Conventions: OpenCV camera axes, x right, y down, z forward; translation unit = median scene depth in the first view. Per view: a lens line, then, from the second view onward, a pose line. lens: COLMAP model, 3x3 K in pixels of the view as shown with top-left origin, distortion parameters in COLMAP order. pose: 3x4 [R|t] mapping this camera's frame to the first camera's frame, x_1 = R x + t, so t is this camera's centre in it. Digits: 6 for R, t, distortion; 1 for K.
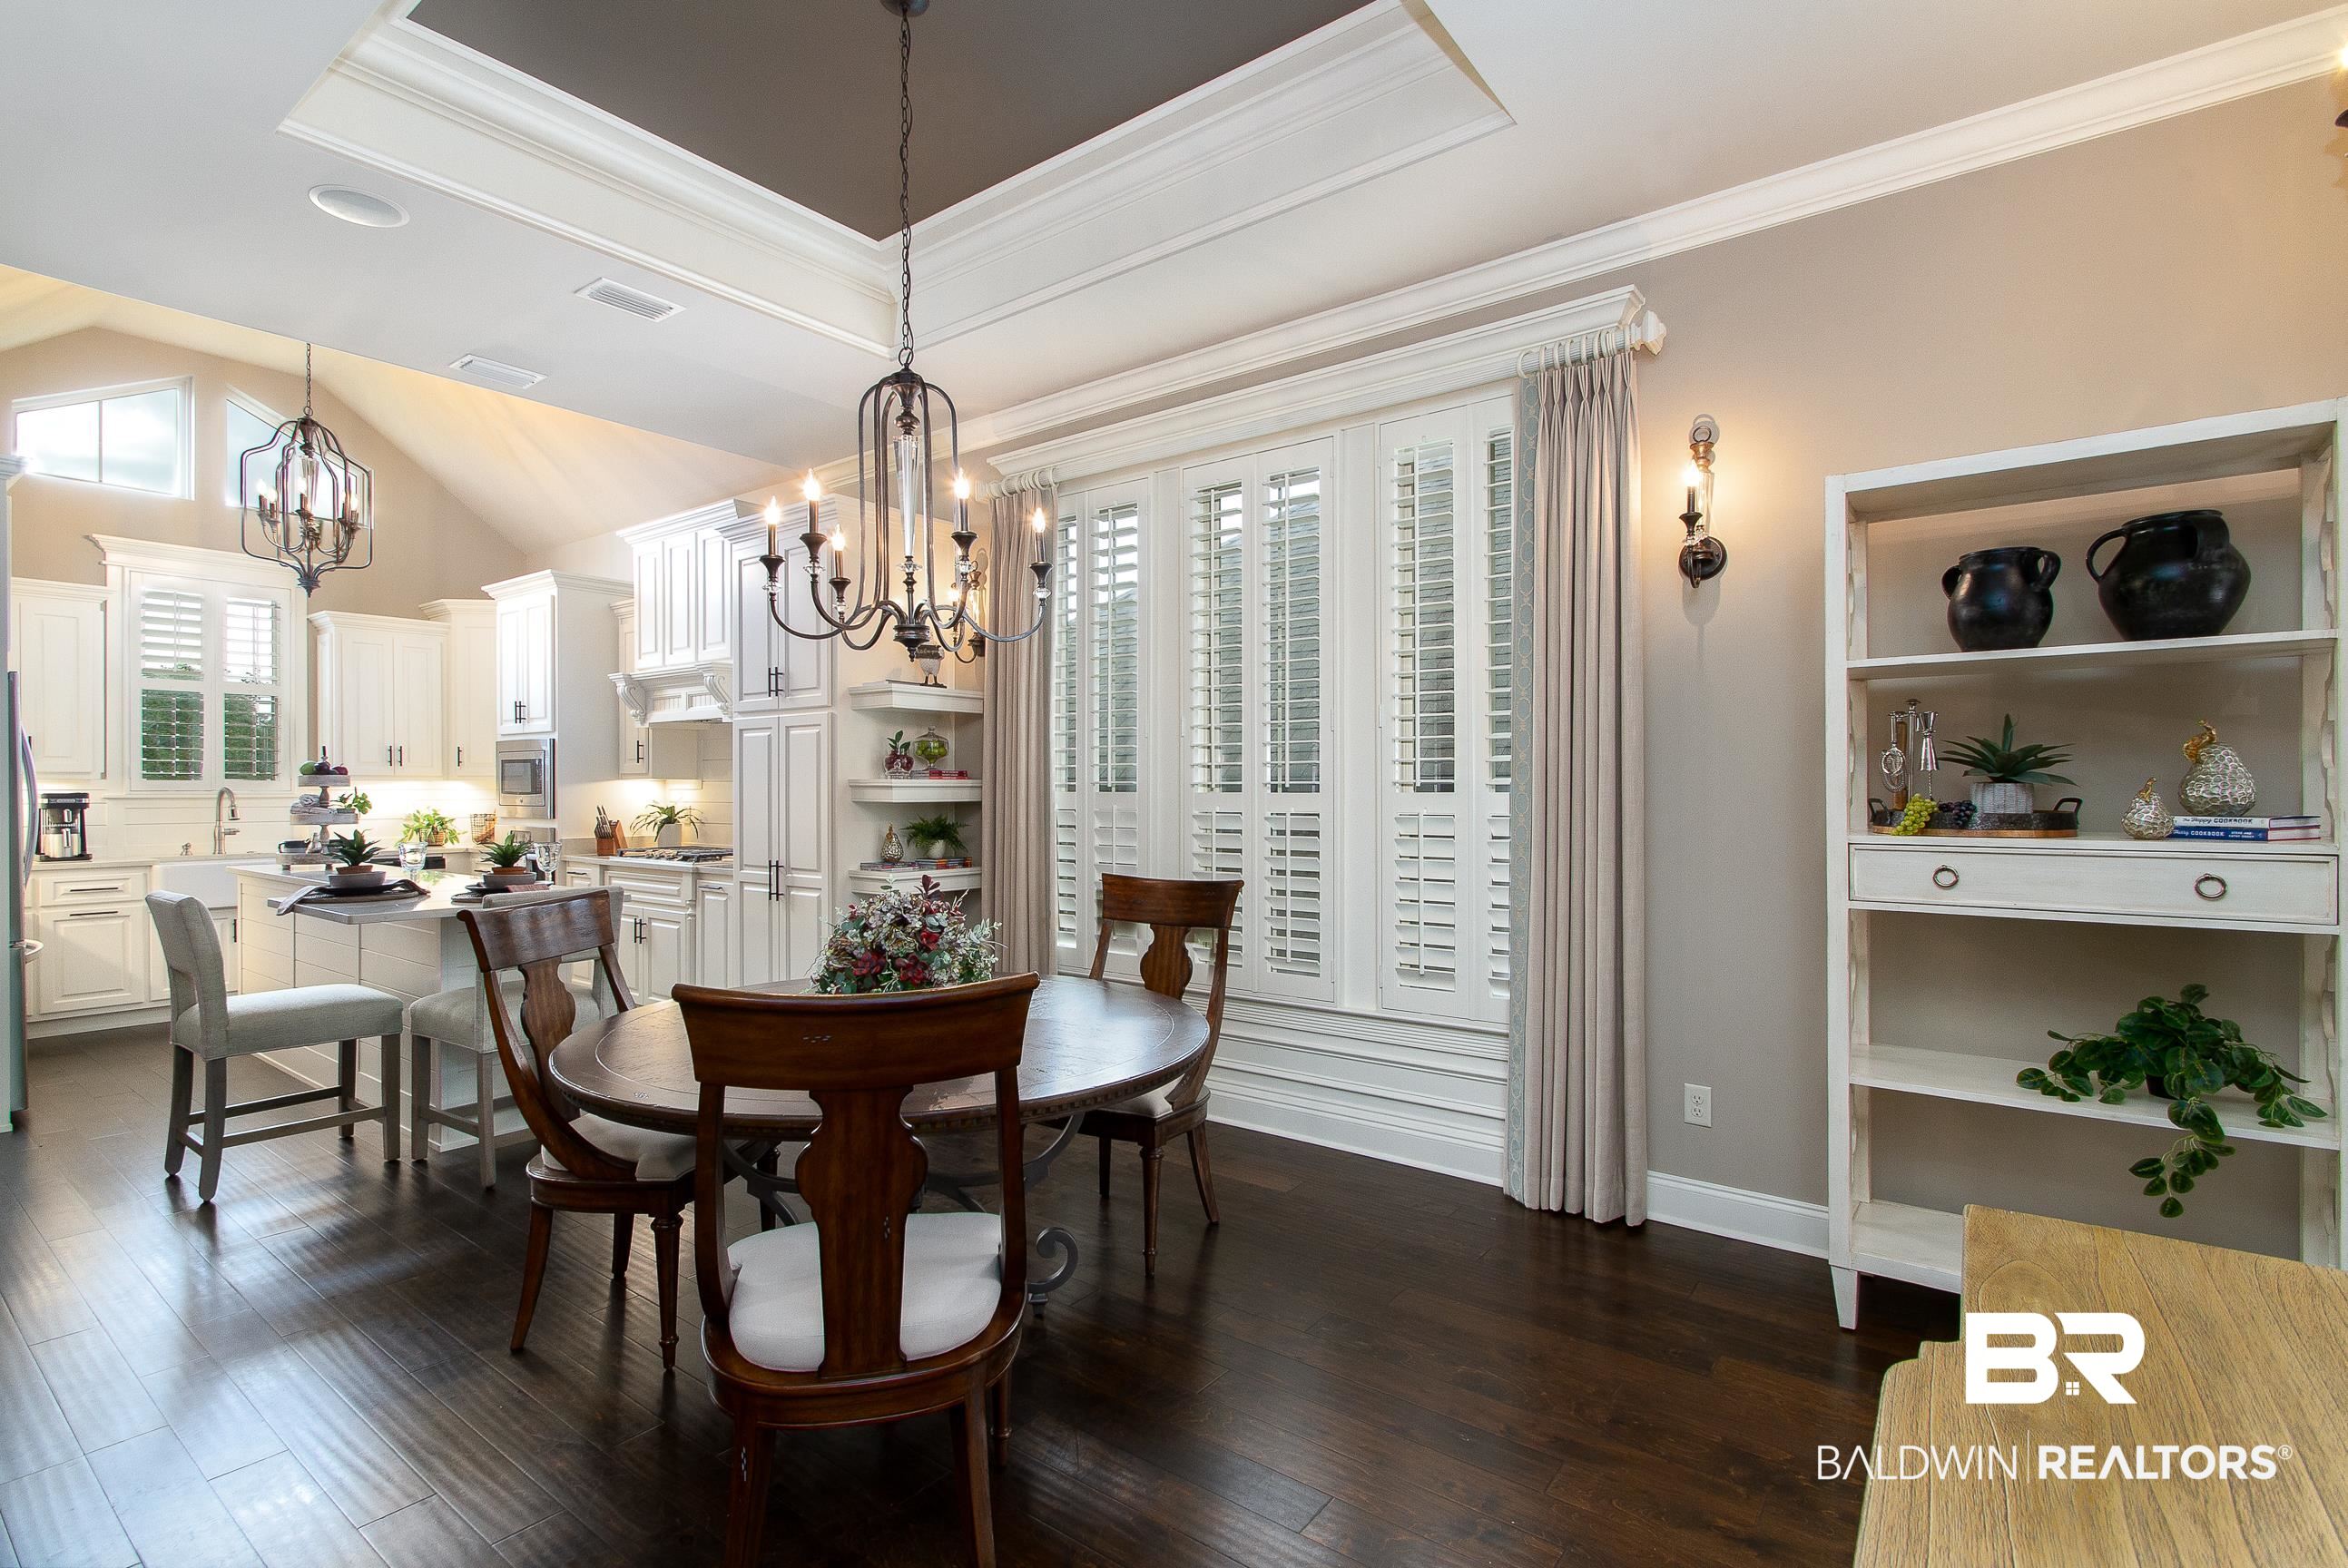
lens RADIAL K [[1108.8, 0, 1185.0], [0, 1108.8, 795.2], [0, 0, 1]] dist [-0.000018, -0.001515]
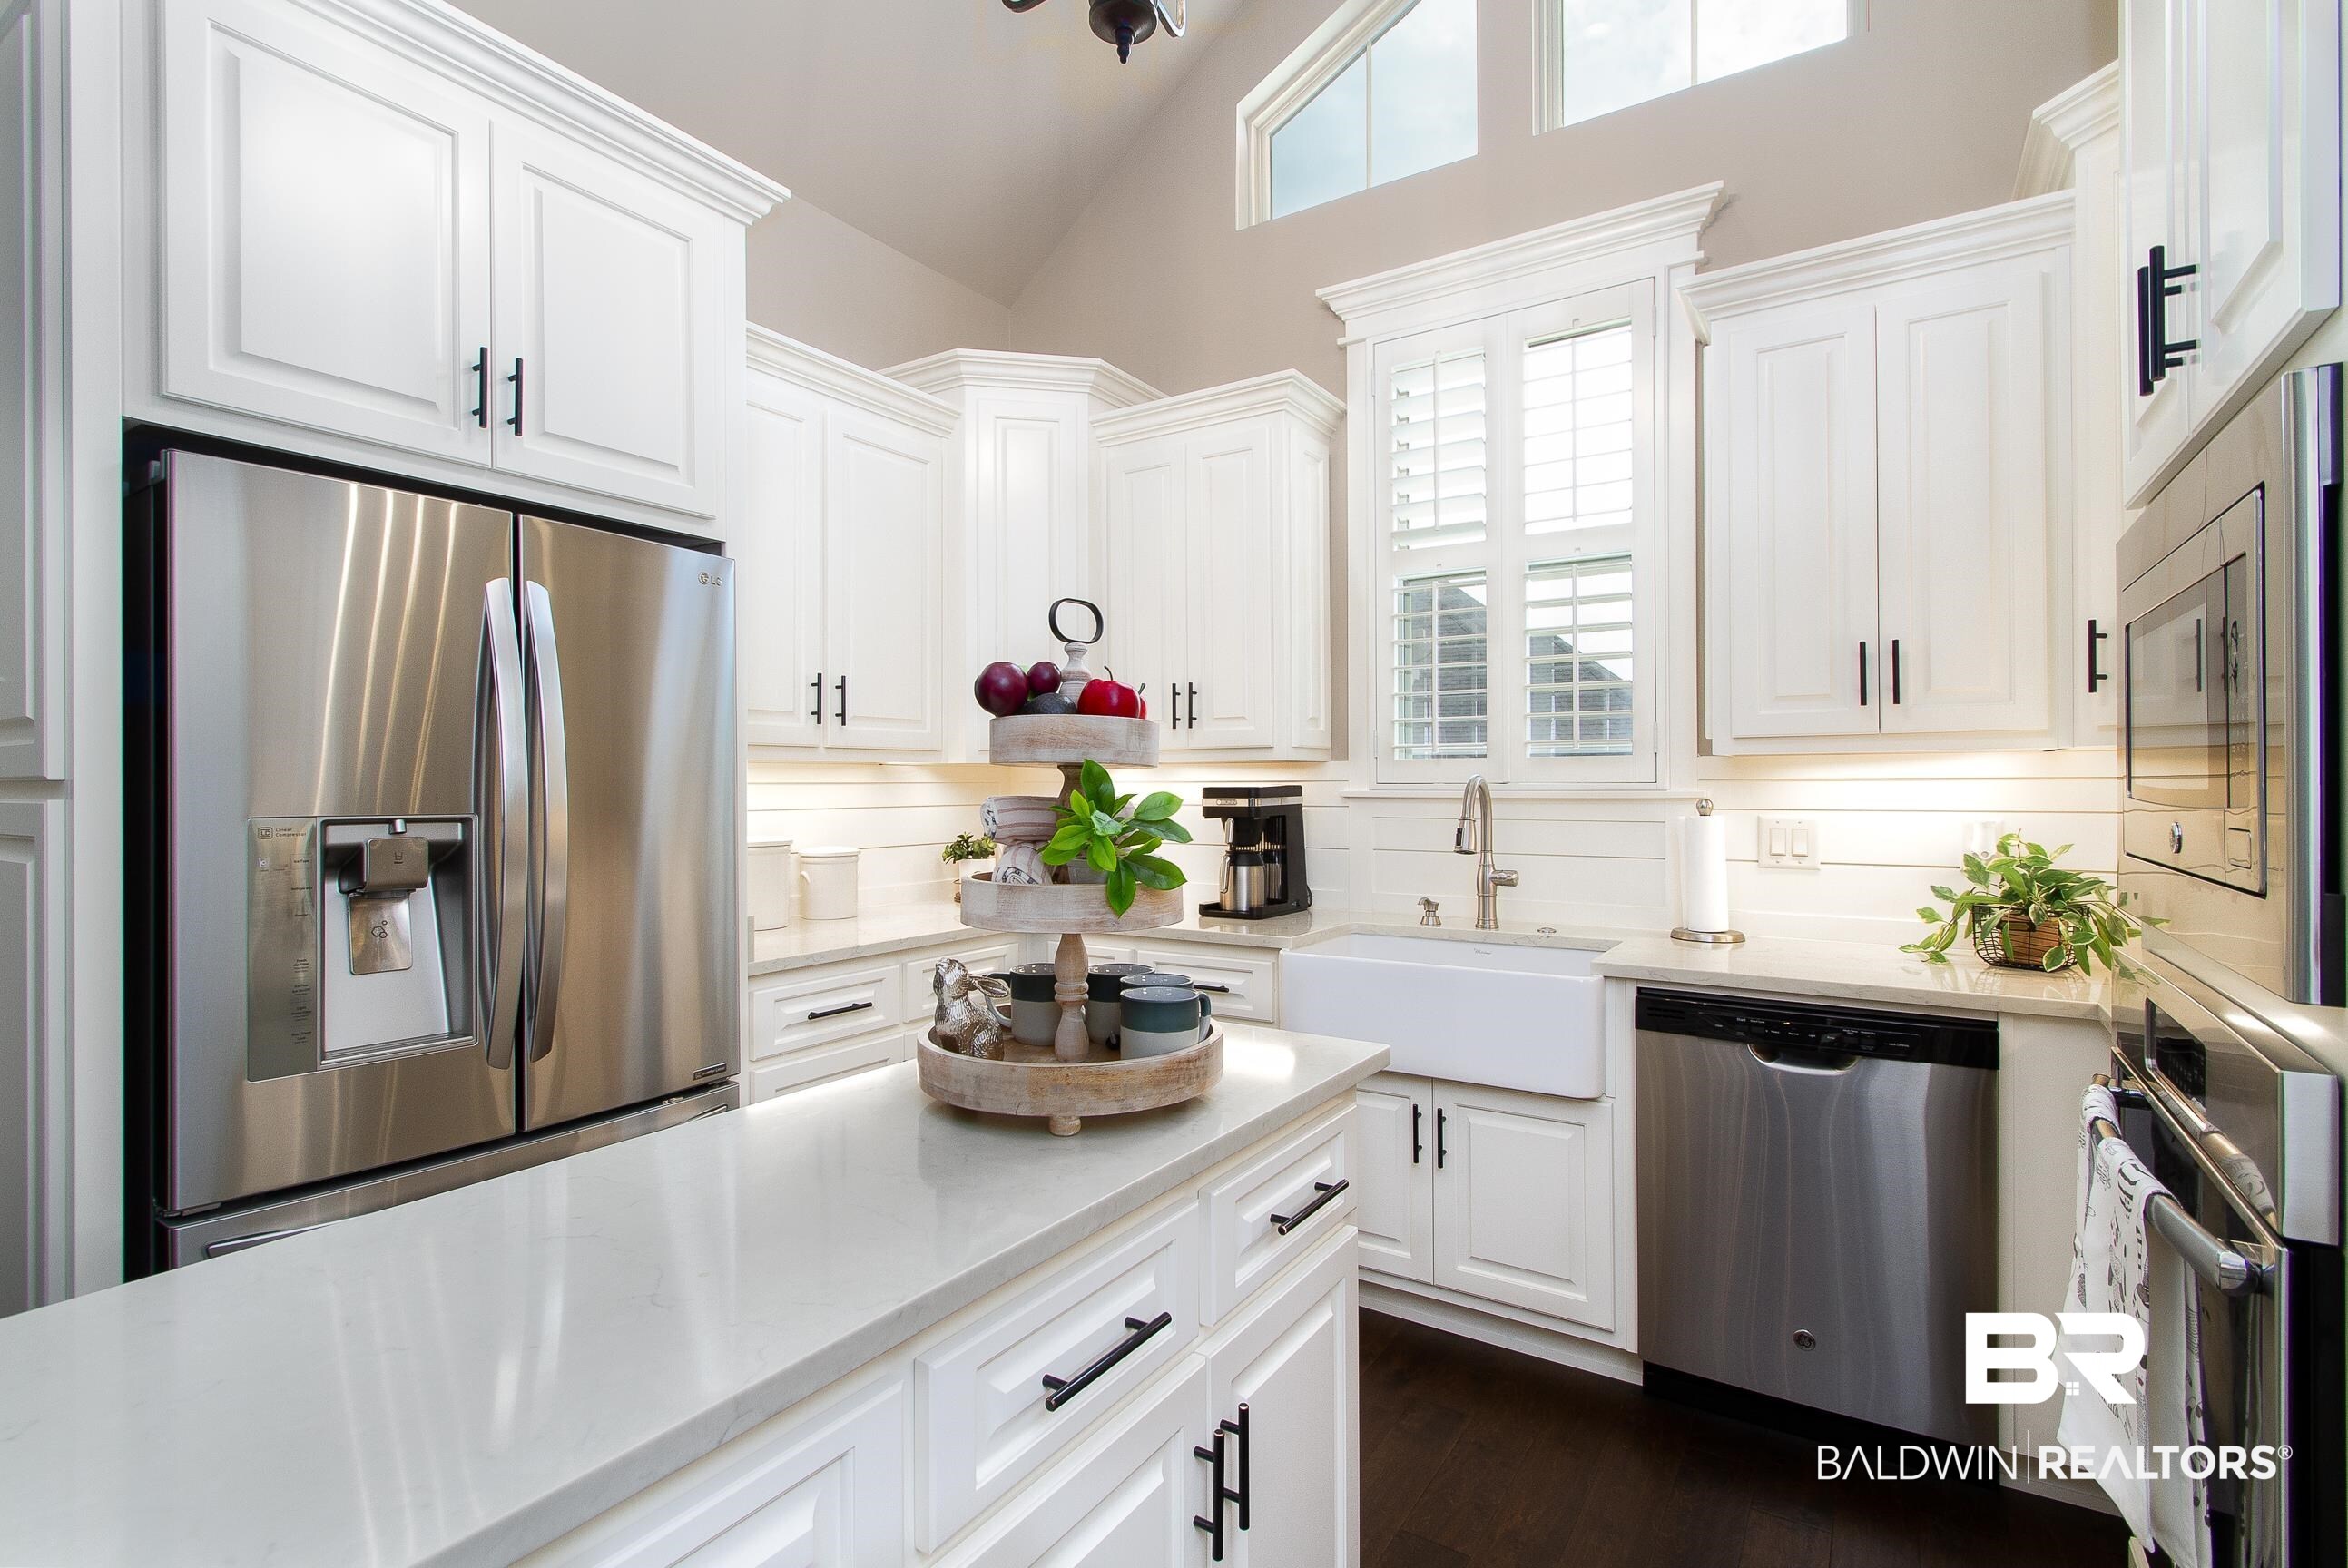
lens RADIAL K [[1108.8, 0, 1168.3], [0, 1108.8, 774.2], [0, 0, 1]] dist [-0.000018, -0.001515]
pose [[0.074598, -0.005410, -0.997199, -0.471205], [-0.001627, 0.999983, -0.005547, -0.004719], [0.997212, 0.002036, 0.074588, 0.885741]]
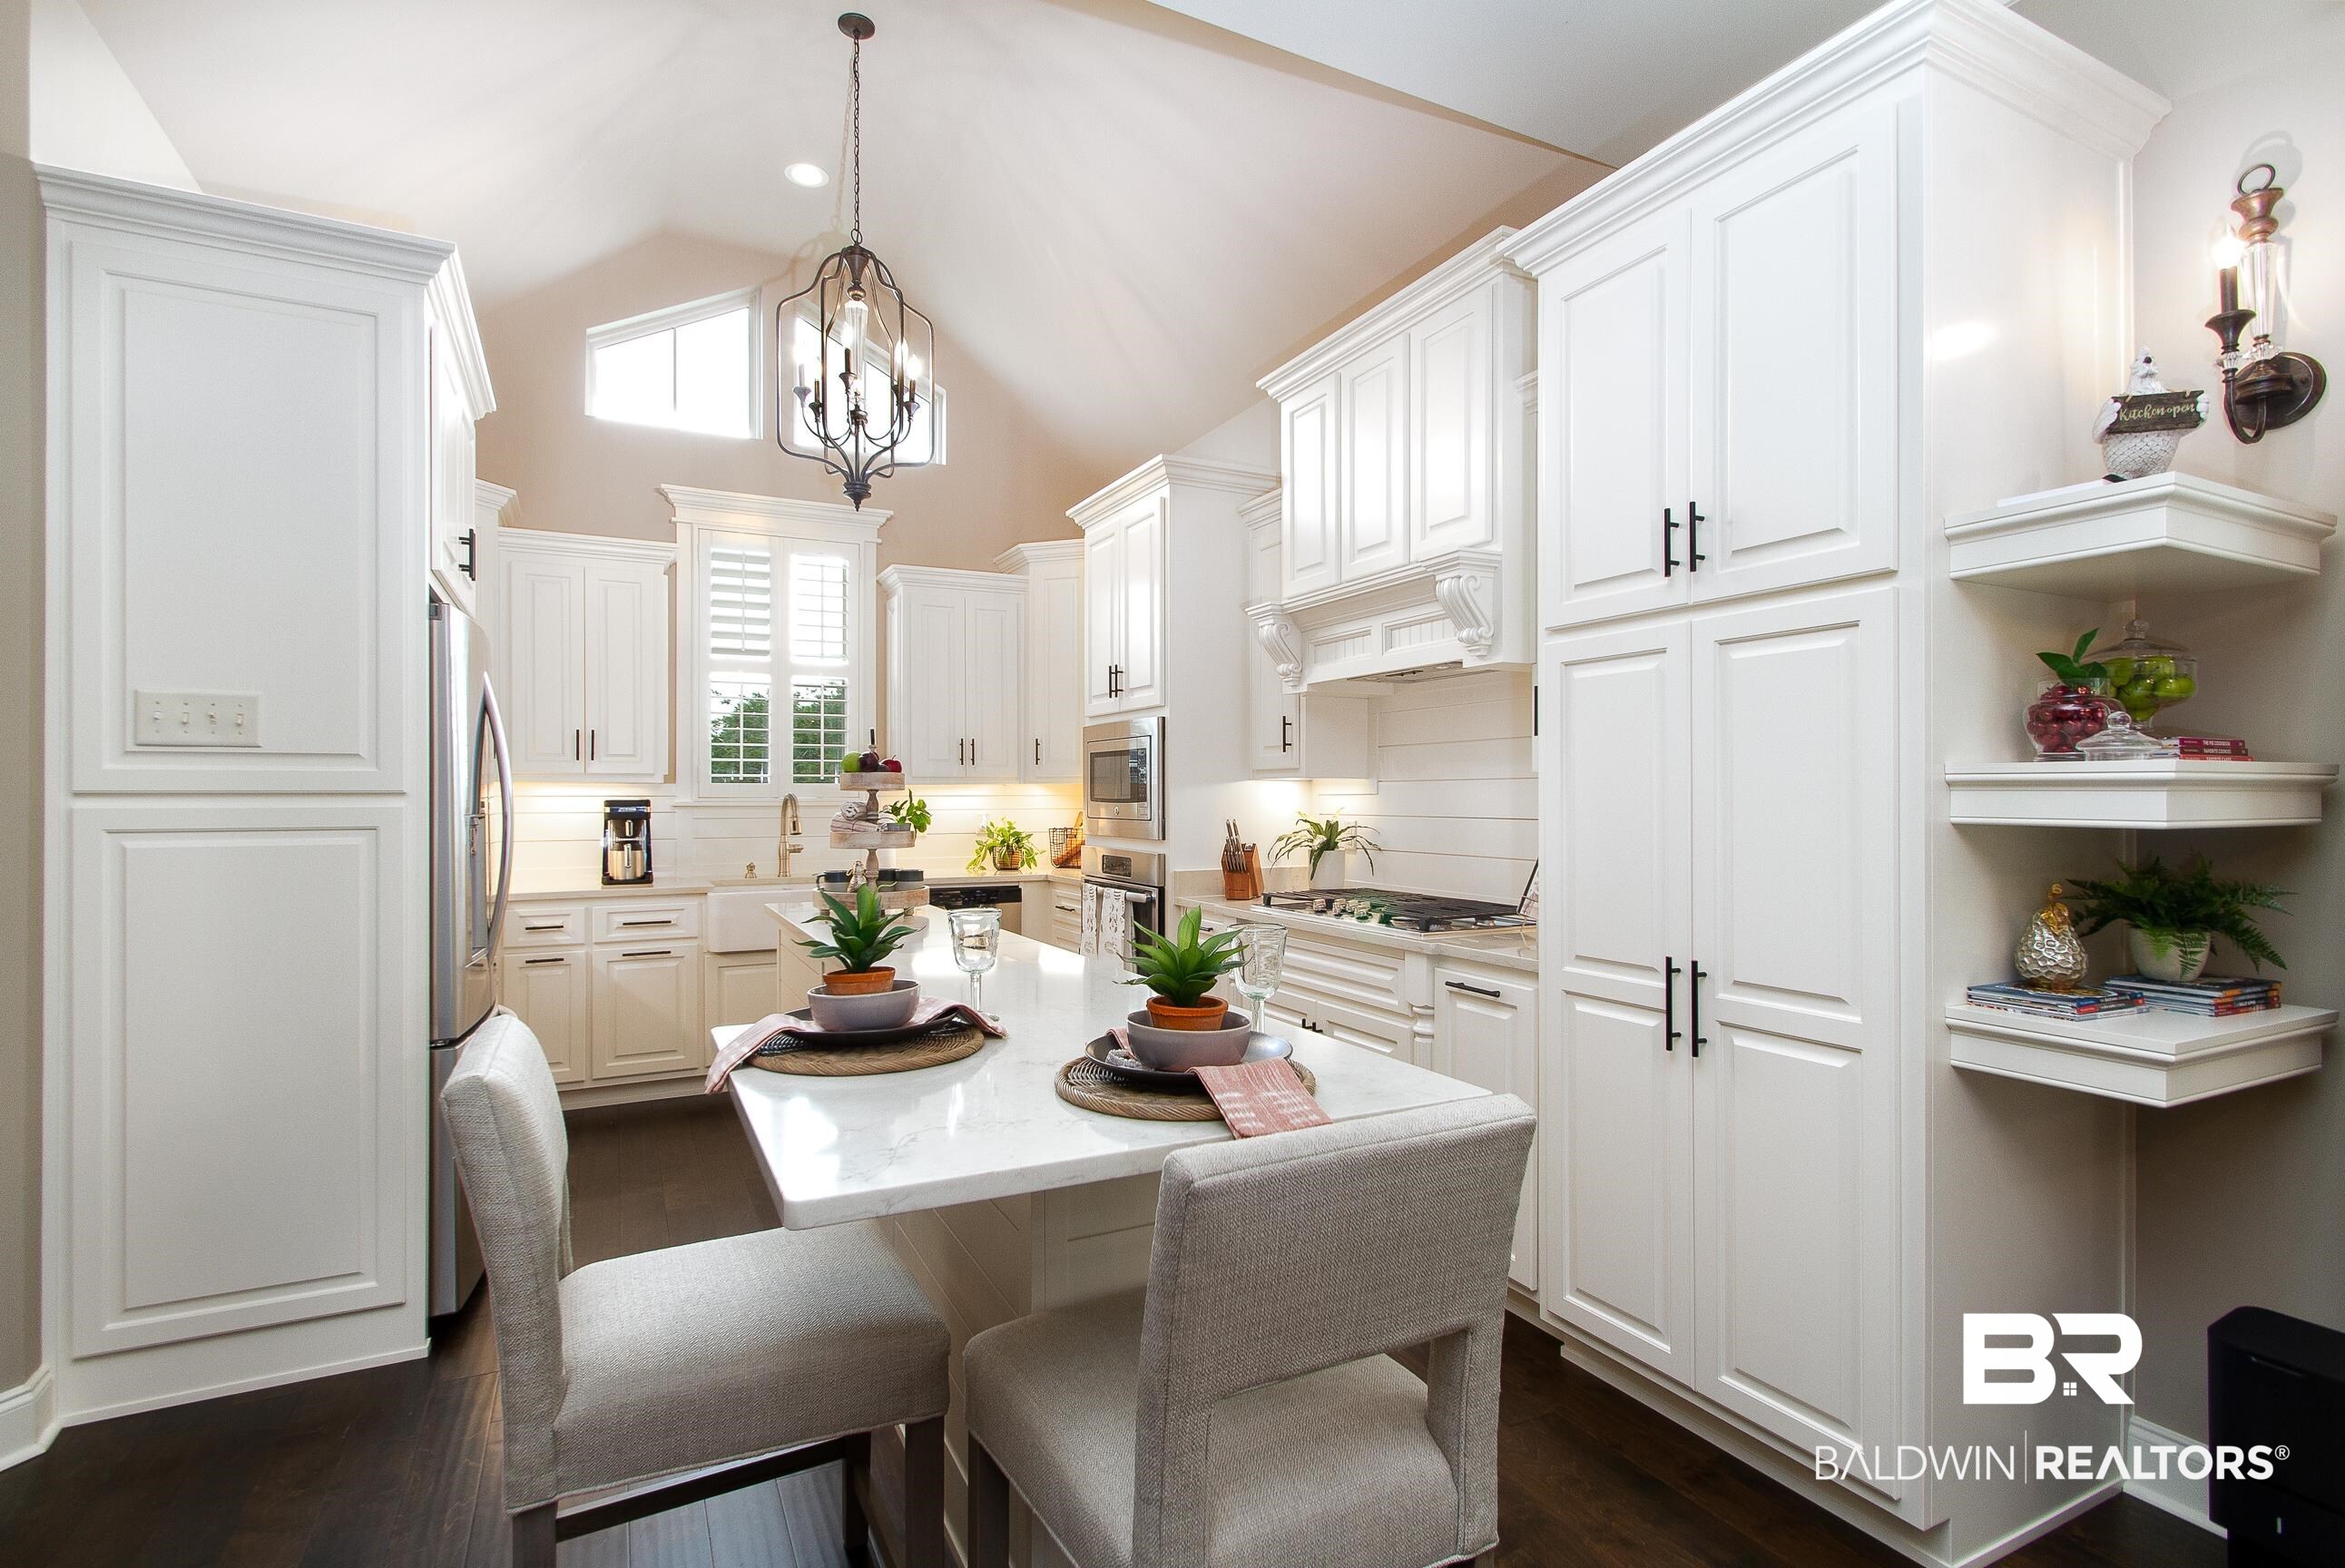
lens RADIAL K [[1107.5, 0, 1162.1], [0, 1107.5, 790.3], [0, 0, 1]] dist [-0.000018, -0.001515]
pose [[0.898229, -0.003580, -0.439514, -0.291114], [-0.001340, 0.999940, -0.010882, -0.000628], [0.439527, 0.010363, 0.898170, 0.424369]]
